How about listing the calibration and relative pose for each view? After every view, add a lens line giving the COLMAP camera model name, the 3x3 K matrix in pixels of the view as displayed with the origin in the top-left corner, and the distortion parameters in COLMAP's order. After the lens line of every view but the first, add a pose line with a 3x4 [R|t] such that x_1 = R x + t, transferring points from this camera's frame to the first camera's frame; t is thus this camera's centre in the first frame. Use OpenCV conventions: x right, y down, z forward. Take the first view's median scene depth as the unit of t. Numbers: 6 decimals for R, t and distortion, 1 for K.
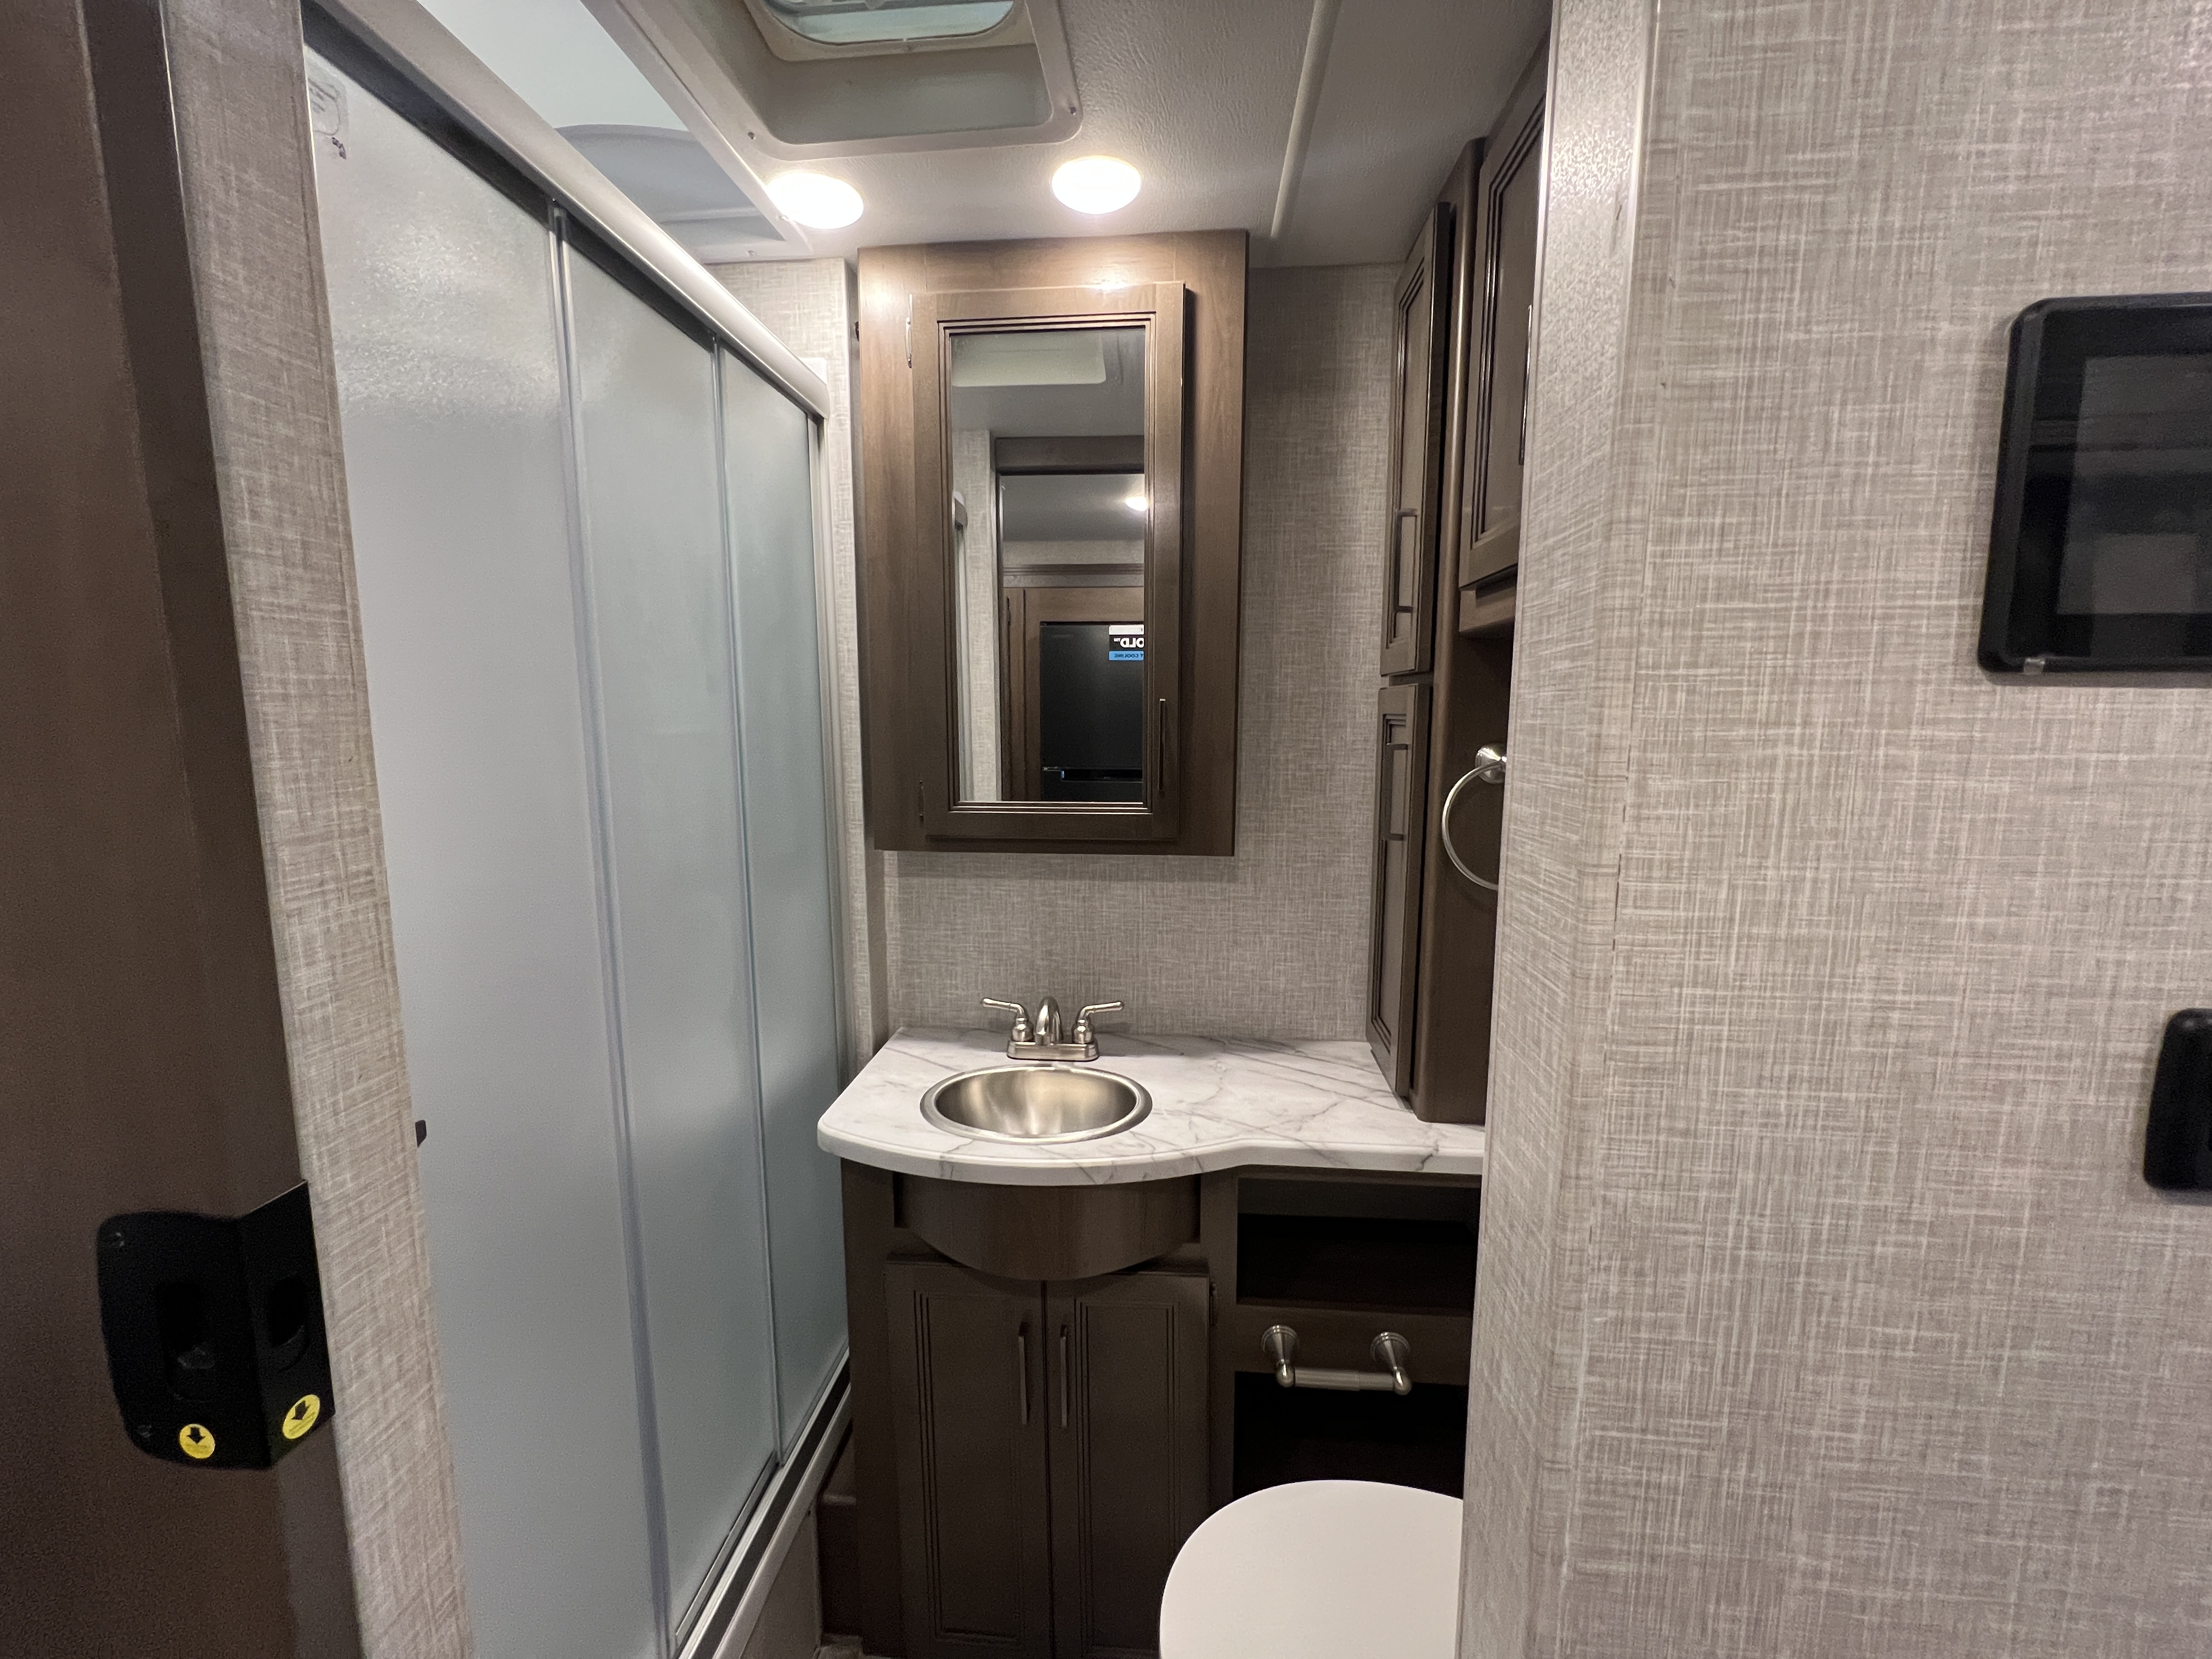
lens RADIAL K [[885.0, 0, 1099.6], [0, 885.0, 825.1], [0, 0, 1]] dist [-0.003019, 0.000095]
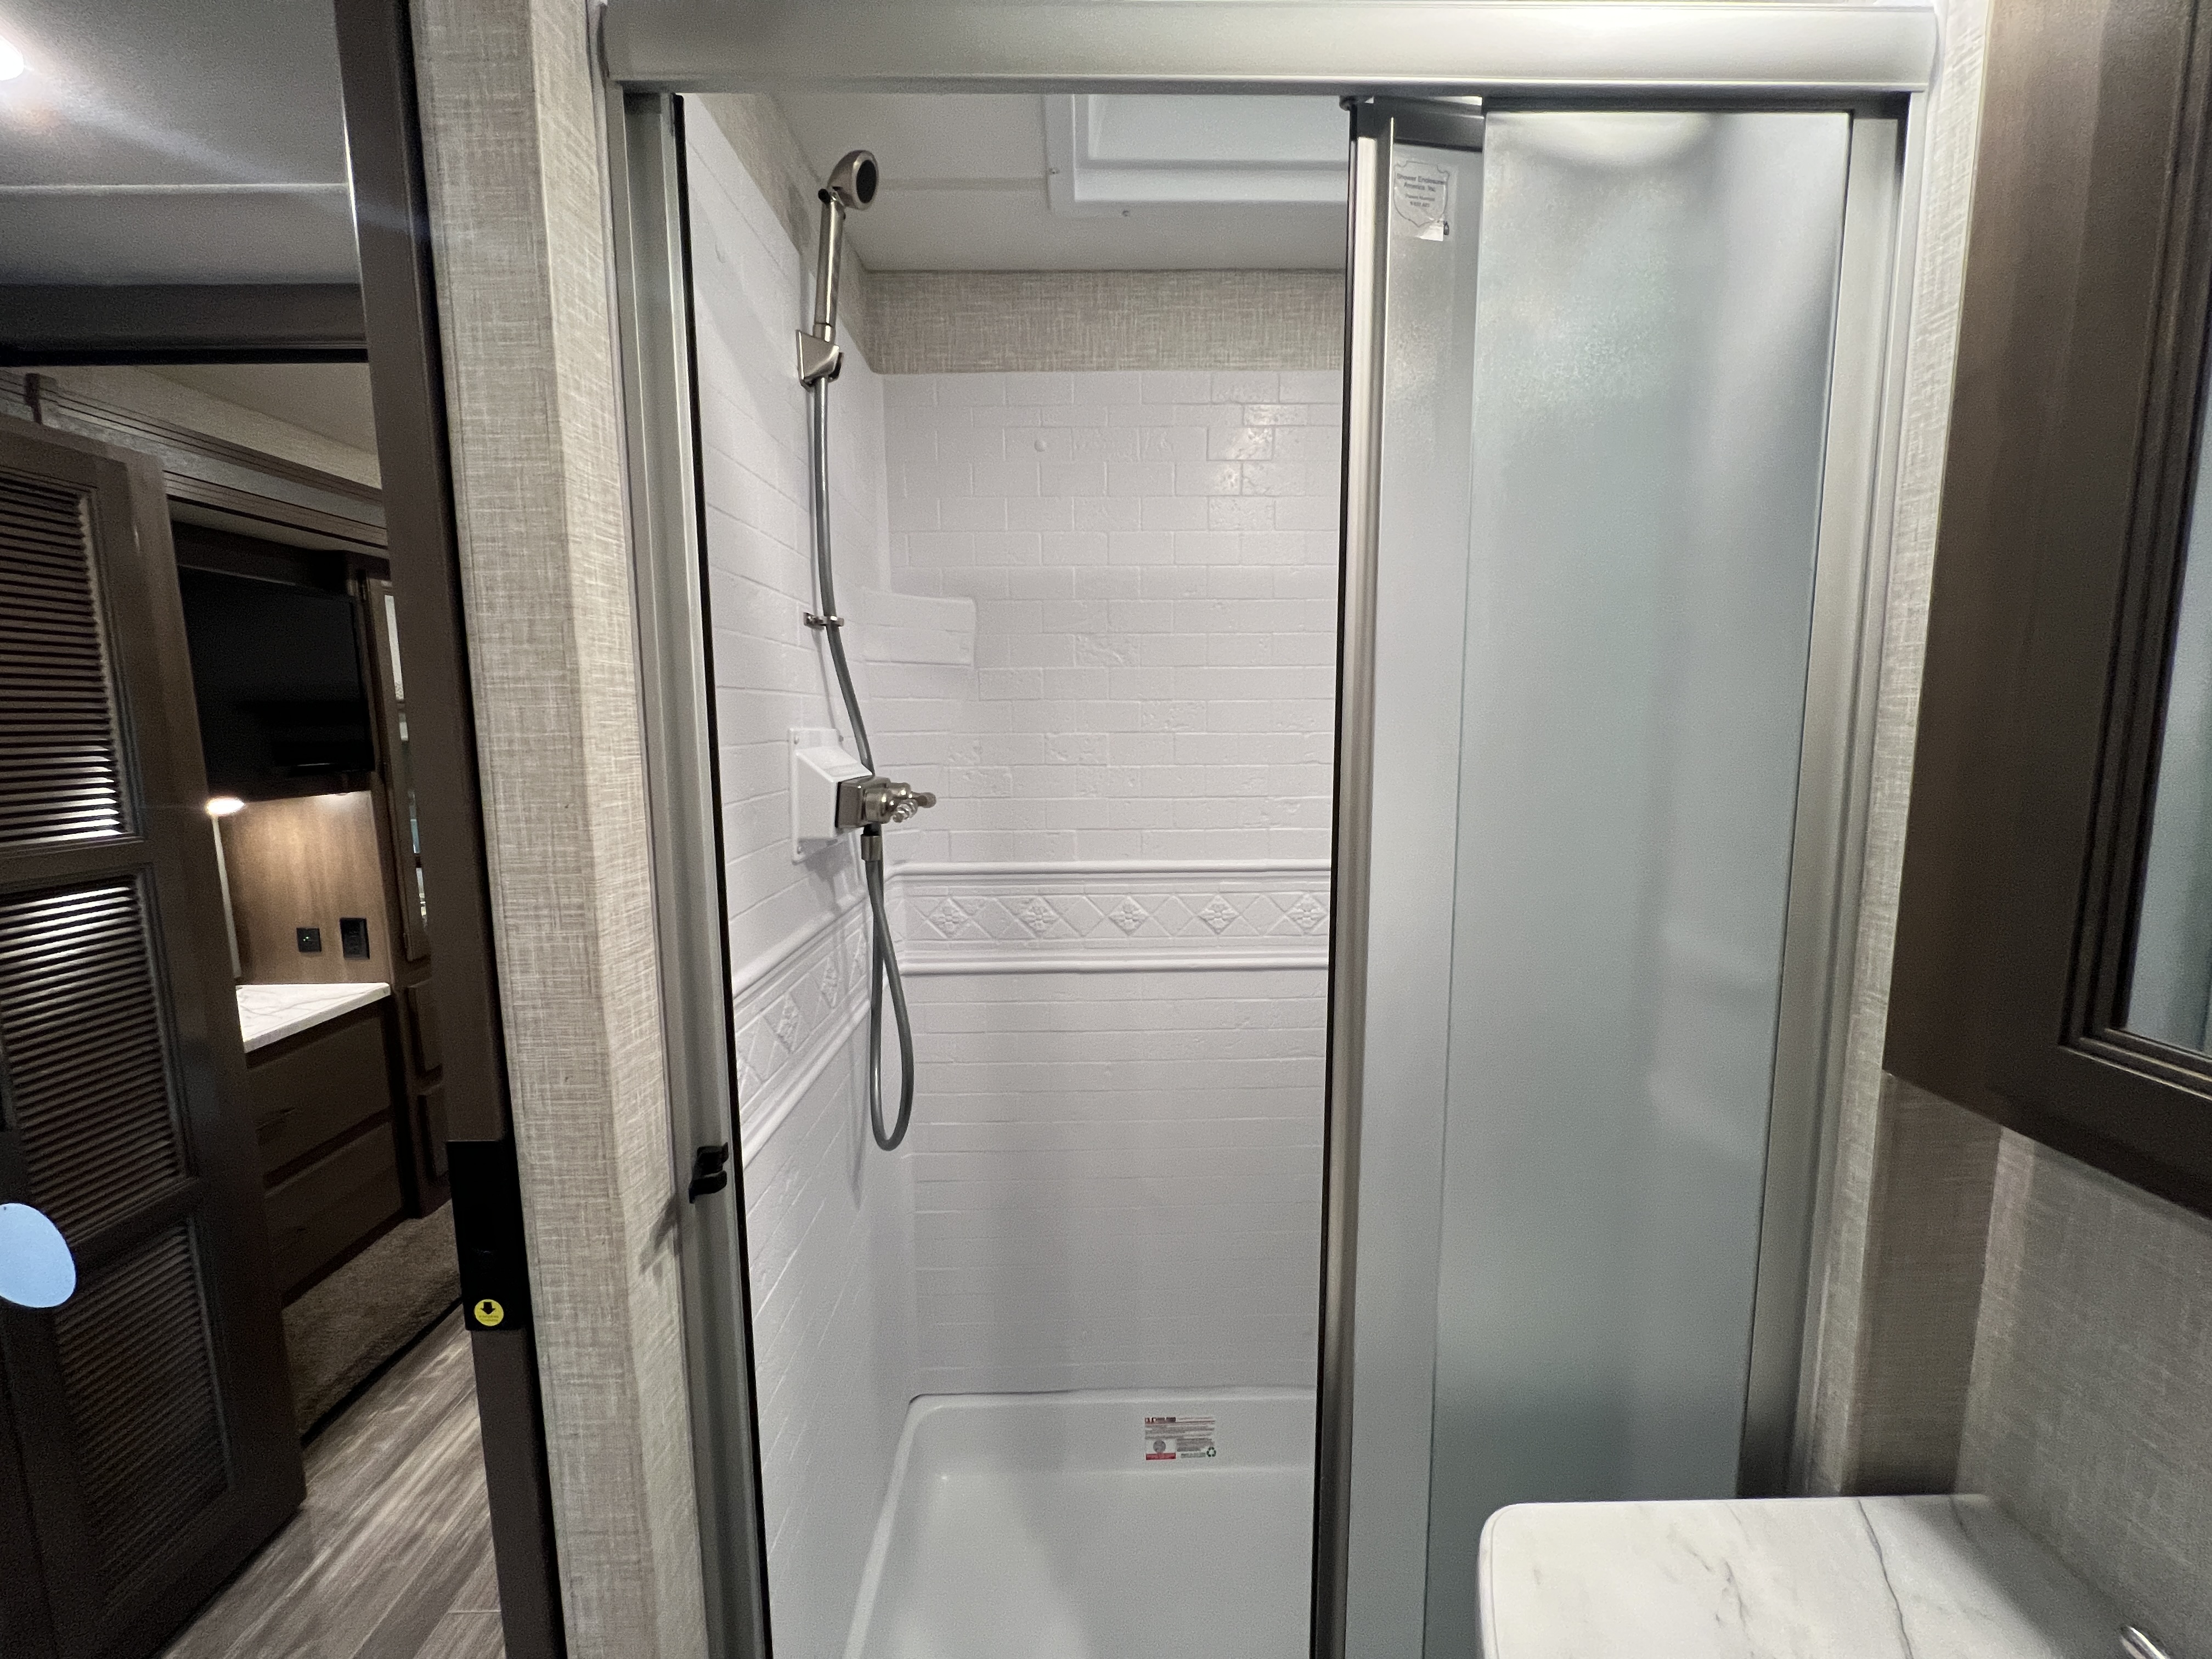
lens RADIAL K [[885.0, 0, 1099.6], [0, 885.0, 825.1], [0, 0, 1]] dist [-0.003019, 0.000095]
pose [[0.097849, 0.119174, -0.988040, 0.345685], [-0.118827, 0.987101, 0.107293, -0.257030], [0.988082, 0.106907, 0.110748, 1.575577]]
